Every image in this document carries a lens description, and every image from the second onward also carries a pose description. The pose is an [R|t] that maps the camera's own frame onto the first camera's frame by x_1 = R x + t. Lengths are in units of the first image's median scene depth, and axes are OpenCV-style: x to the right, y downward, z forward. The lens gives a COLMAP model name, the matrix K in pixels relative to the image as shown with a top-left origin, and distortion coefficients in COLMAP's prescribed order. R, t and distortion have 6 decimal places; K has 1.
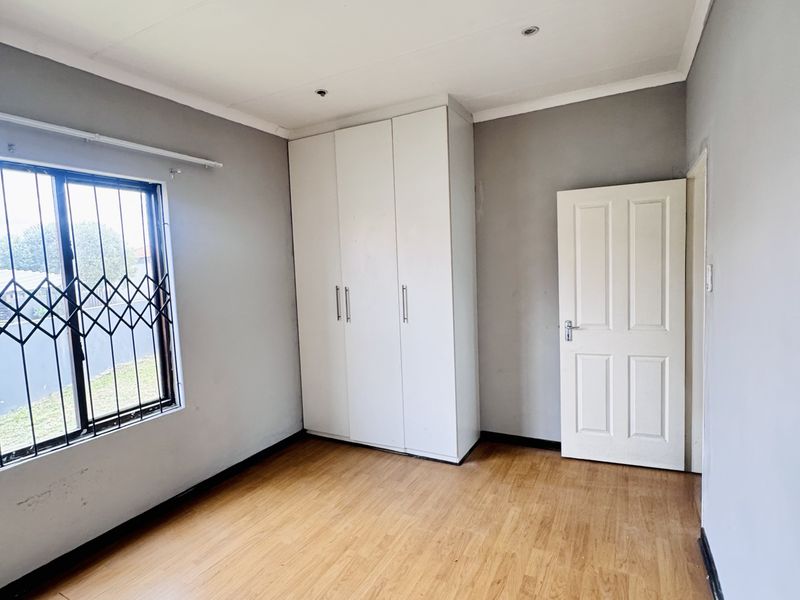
lens RADIAL K [[433.0, 0, 401.4], [0, 433.0, 298.7], [0, 0, 1]] dist [0.012473, 0.006960]
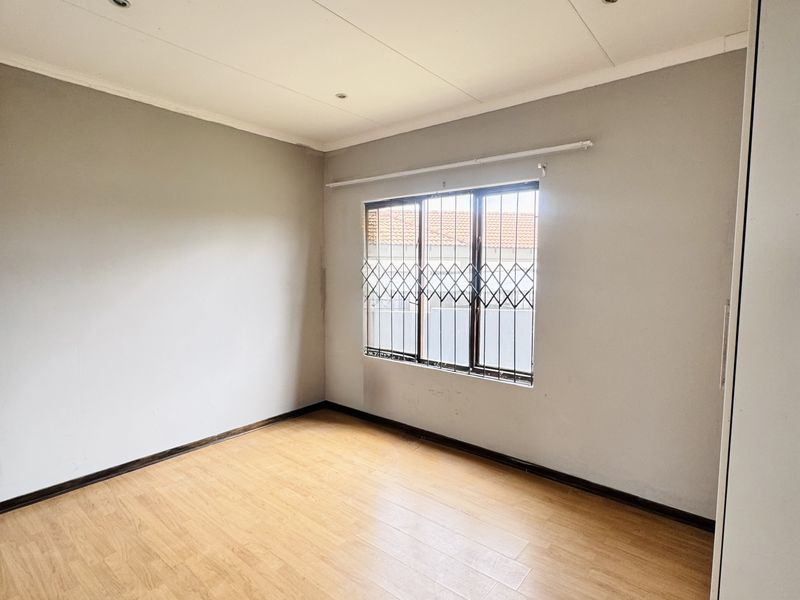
lens RADIAL K [[433.0, 0, 396.6], [0, 433.0, 298.0], [0, 0, 1]] dist [0.012473, 0.006960]
pose [[-0.193013, 0.122316, -0.973542, 0.652965], [-0.076508, 0.987303, 0.139213, -0.104194], [0.978209, 0.101353, -0.181204, 0.938301]]
